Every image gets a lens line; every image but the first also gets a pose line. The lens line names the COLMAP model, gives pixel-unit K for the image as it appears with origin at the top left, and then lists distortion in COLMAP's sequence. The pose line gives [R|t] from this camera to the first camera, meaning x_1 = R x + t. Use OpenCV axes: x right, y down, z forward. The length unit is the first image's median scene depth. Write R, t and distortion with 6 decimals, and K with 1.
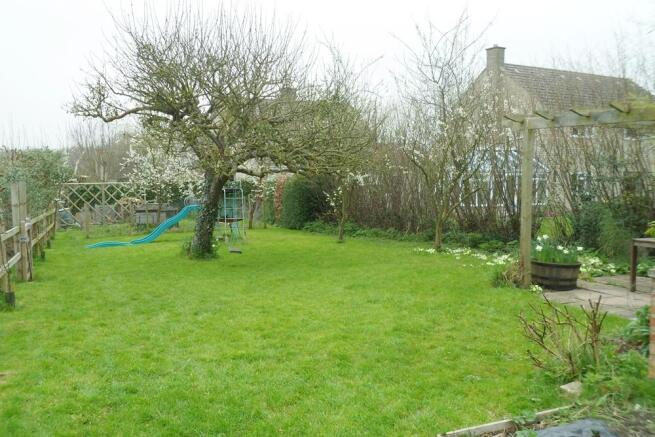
lens RADIAL K [[606.7, 0, 327.3], [0, 606.7, 223.0], [0, 0, 1]] dist [0.009893, 0.000000]
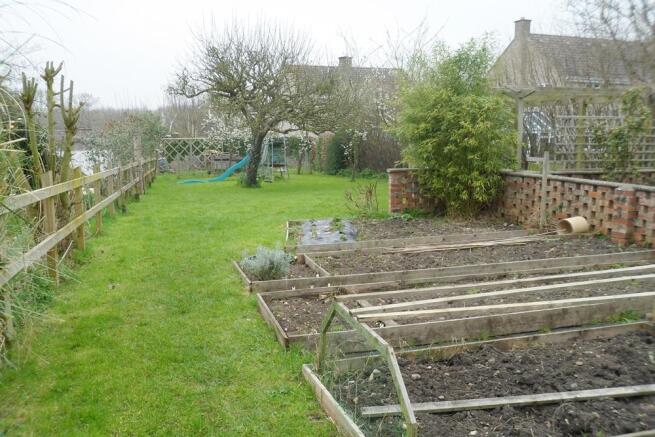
lens RADIAL K [[606.7, 0, 326.7], [0, 606.7, 215.7], [0, 0, 1]] dist [0.009893, 0.000000]
pose [[0.989719, 0.021276, -0.141431, 0.163737], [-0.013194, 0.998239, 0.057843, 0.031400], [0.142412, -0.055382, 0.988257, -0.386765]]
